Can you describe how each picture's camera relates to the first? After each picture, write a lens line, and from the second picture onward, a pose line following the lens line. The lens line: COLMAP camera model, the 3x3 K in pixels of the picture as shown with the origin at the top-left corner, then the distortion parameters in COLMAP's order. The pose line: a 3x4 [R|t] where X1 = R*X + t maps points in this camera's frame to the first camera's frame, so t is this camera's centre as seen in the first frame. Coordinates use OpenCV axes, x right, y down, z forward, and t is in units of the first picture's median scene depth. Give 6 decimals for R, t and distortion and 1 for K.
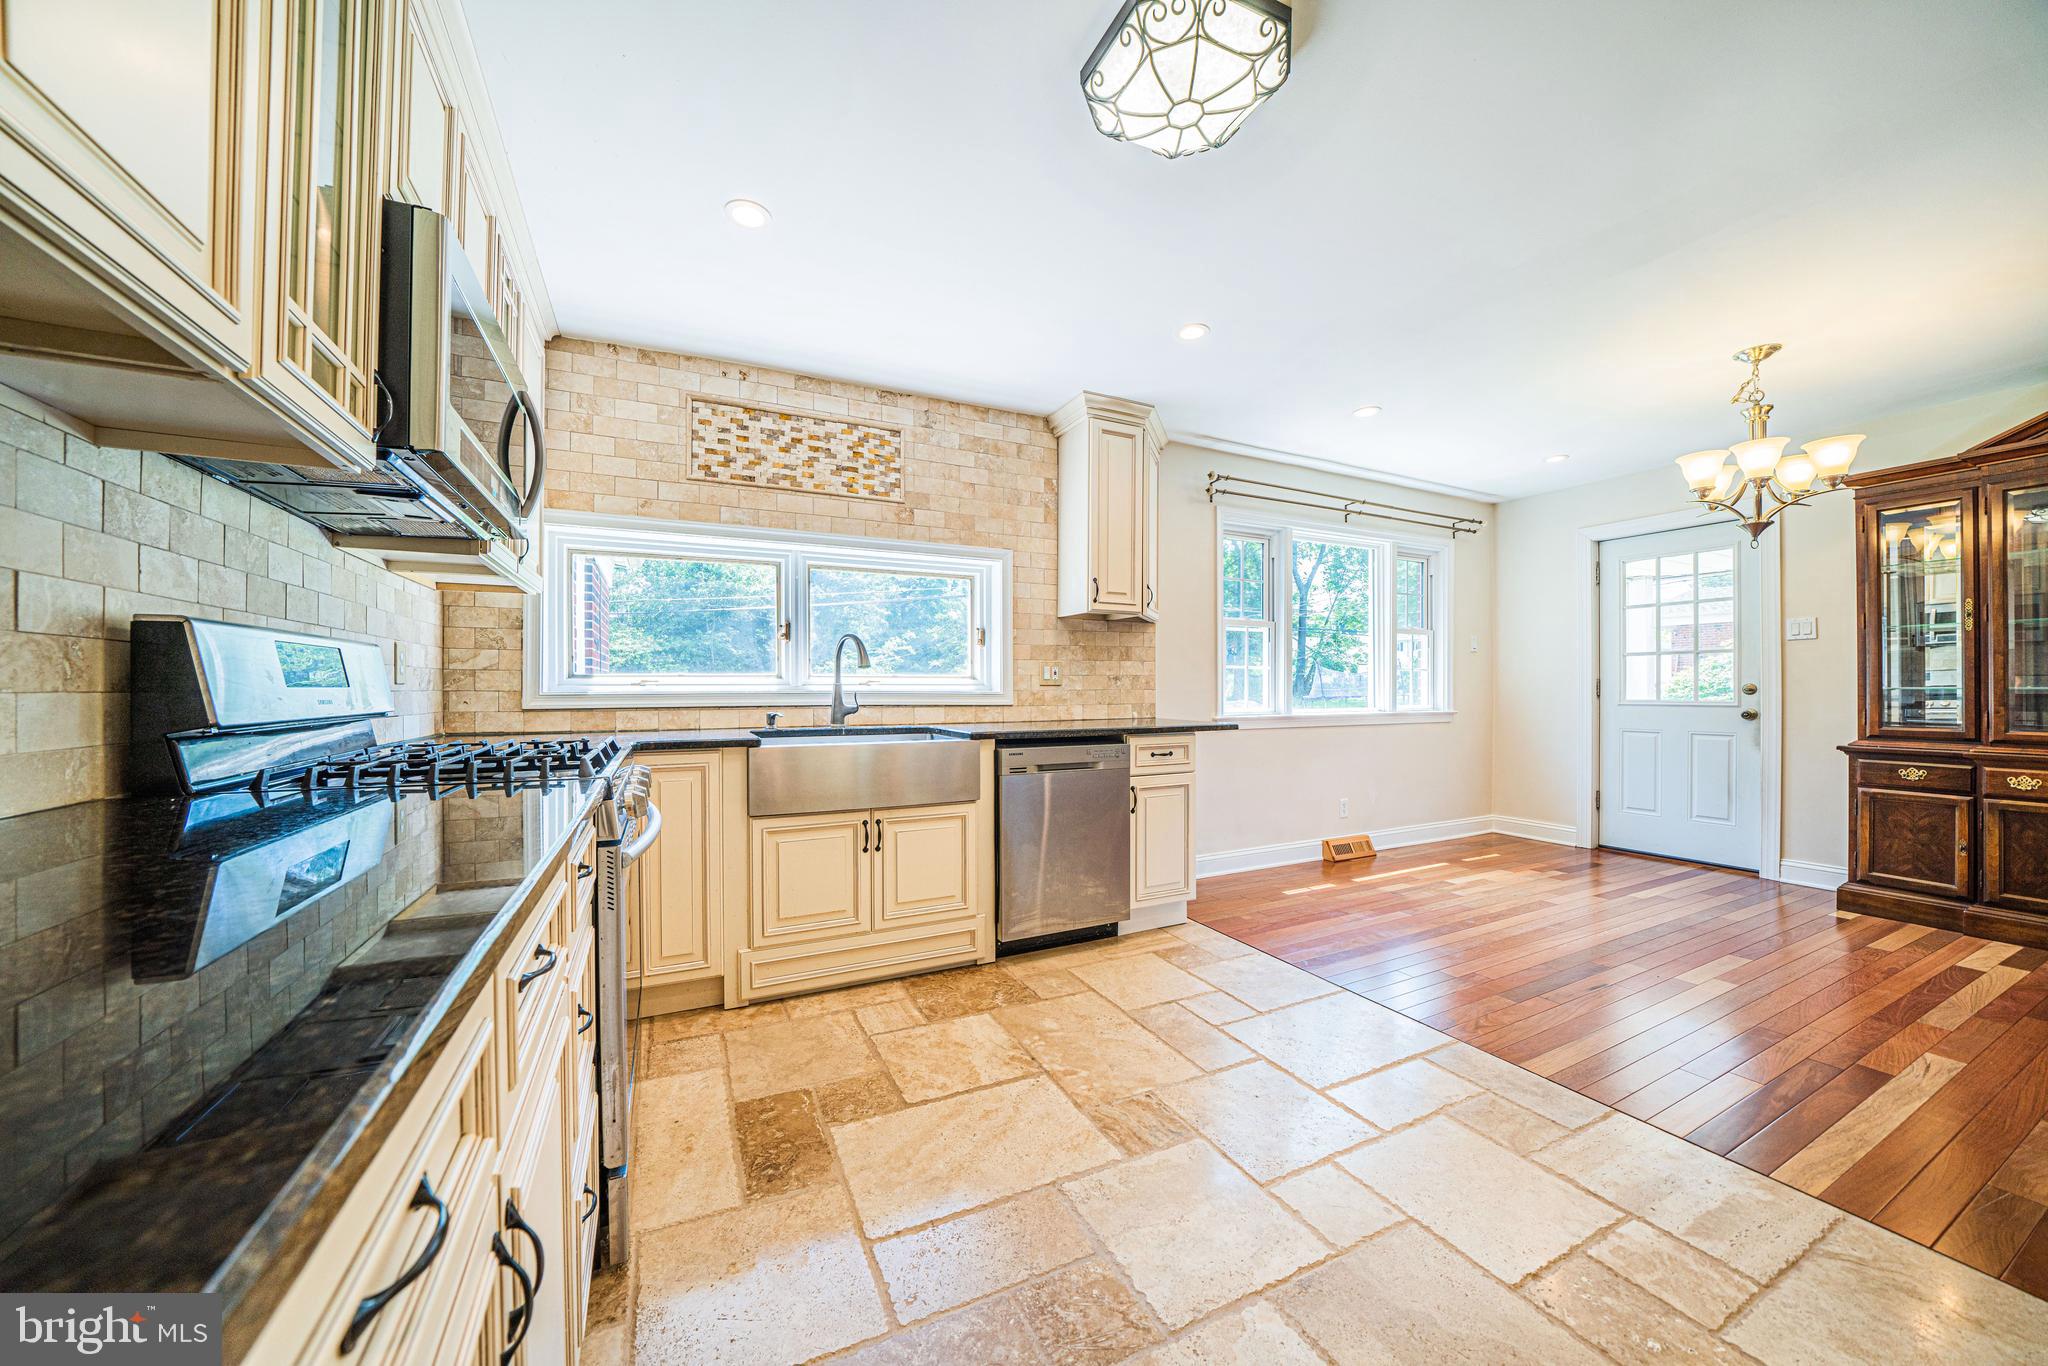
lens RADIAL K [[708.2, 0, 1009.5], [0, 708.2, 681.1], [0, 0, 1]] dist [-0.027902, 0.003130]
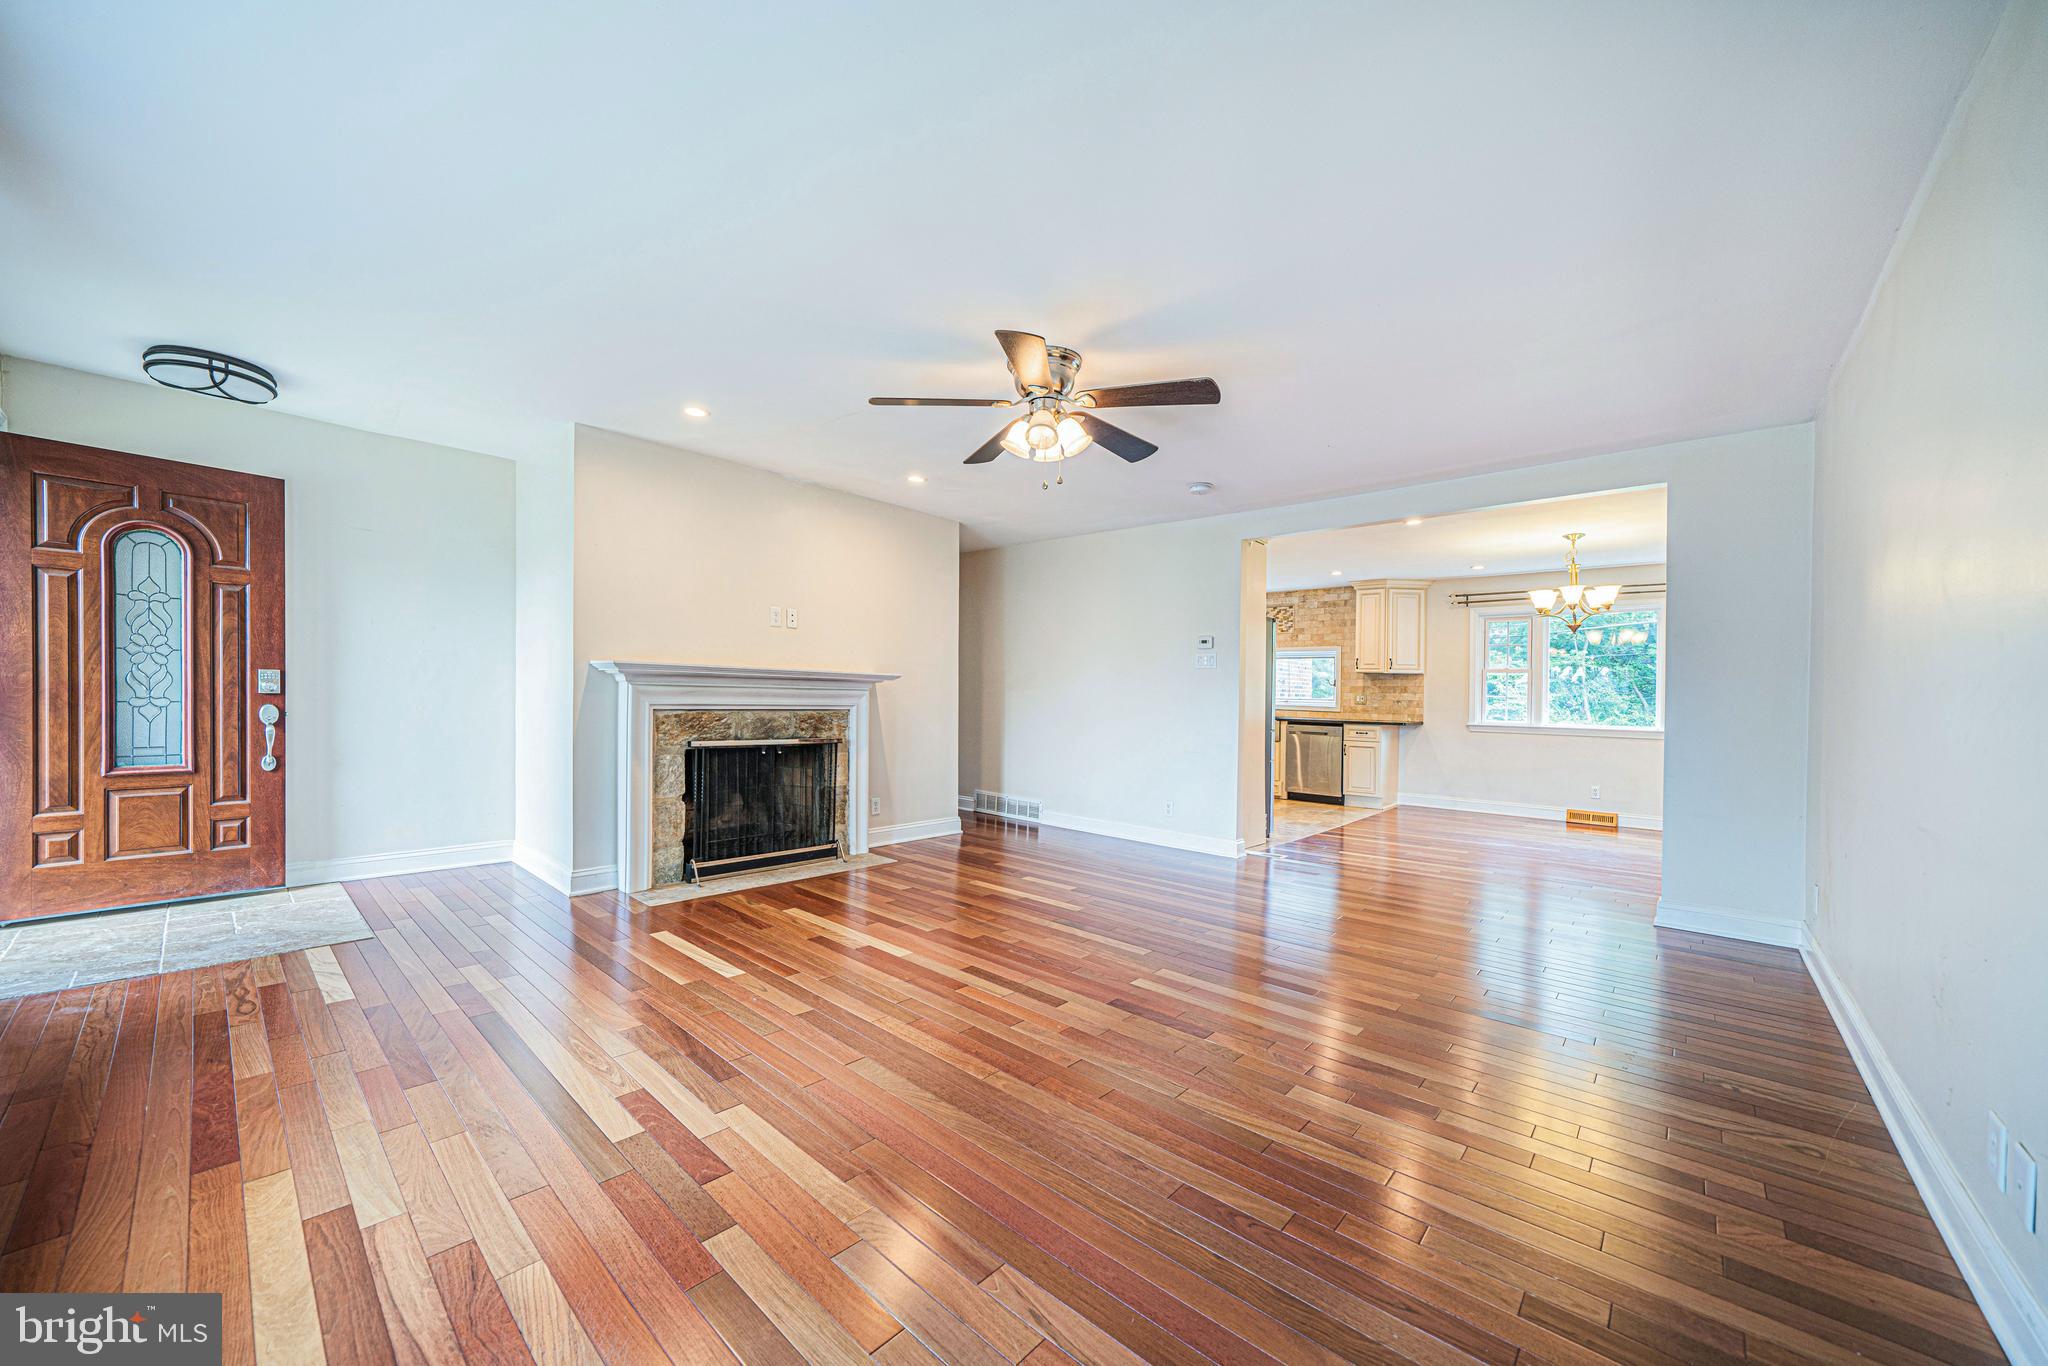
lens RADIAL K [[752.6, 0, 1007.2], [0, 752.6, 744.9], [0, 0, 1]] dist [-0.018164, 0.001965]
pose [[0.378177, 0.070759, -0.923025, 2.122597], [-0.014686, 0.997408, 0.070444, -0.015938], [0.925617, -0.013085, 0.378236, -1.082624]]
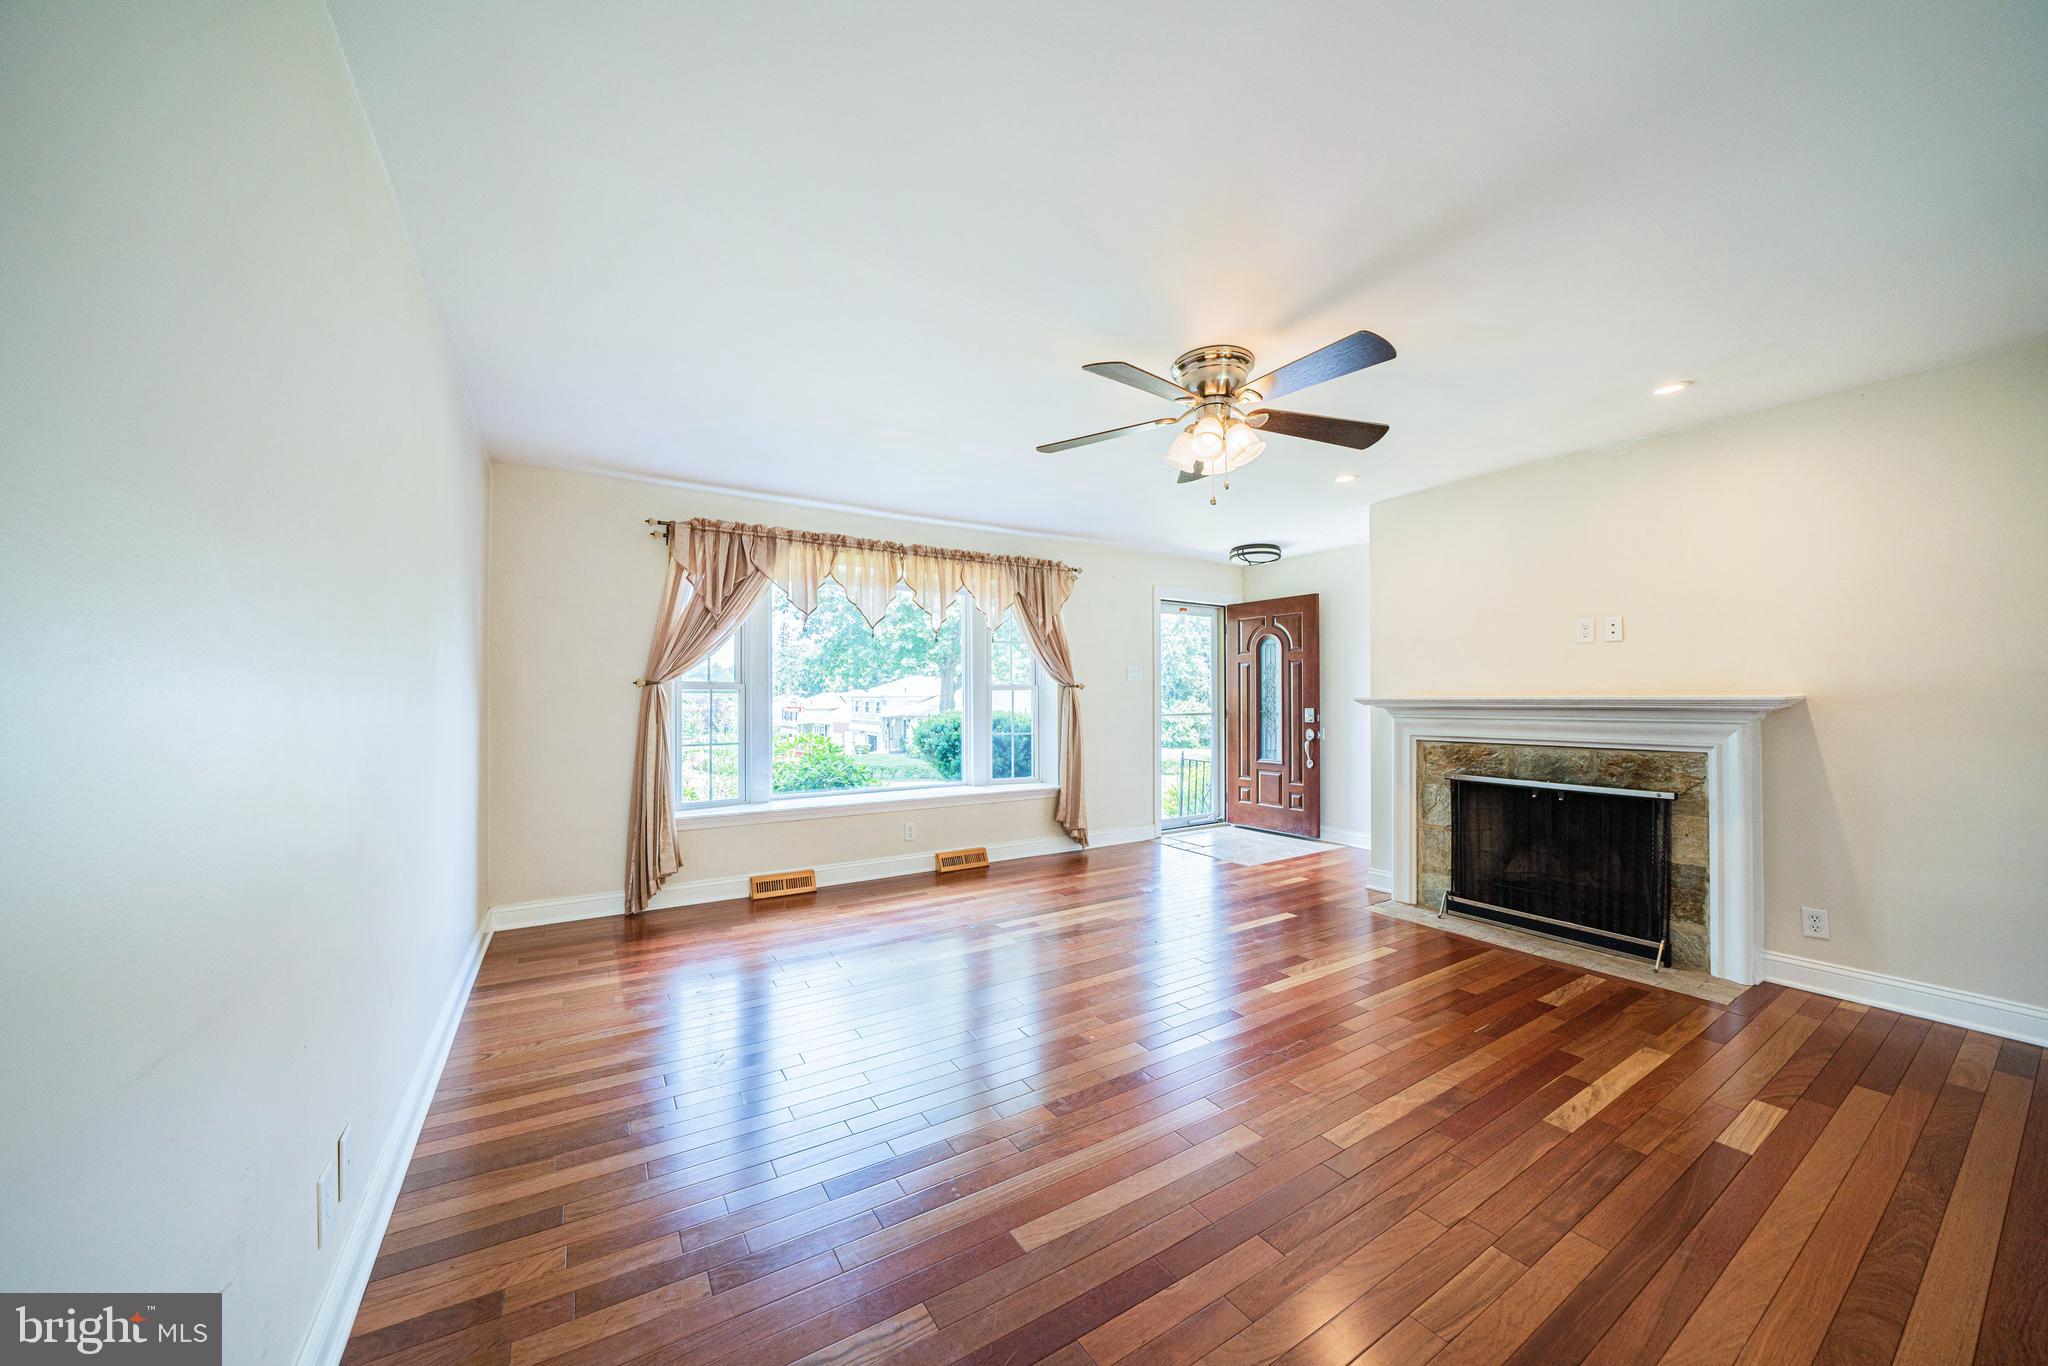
lens RADIAL K [[708.2, 0, 1014.4], [0, 708.2, 688.6], [0, 0, 1]] dist [-0.027902, 0.003130]
pose [[-0.994185, 0.001162, -0.107683, 1.597298], [0.003899, 0.999675, -0.025207, -0.043843], [0.107619, -0.025480, -0.993866, 0.081011]]
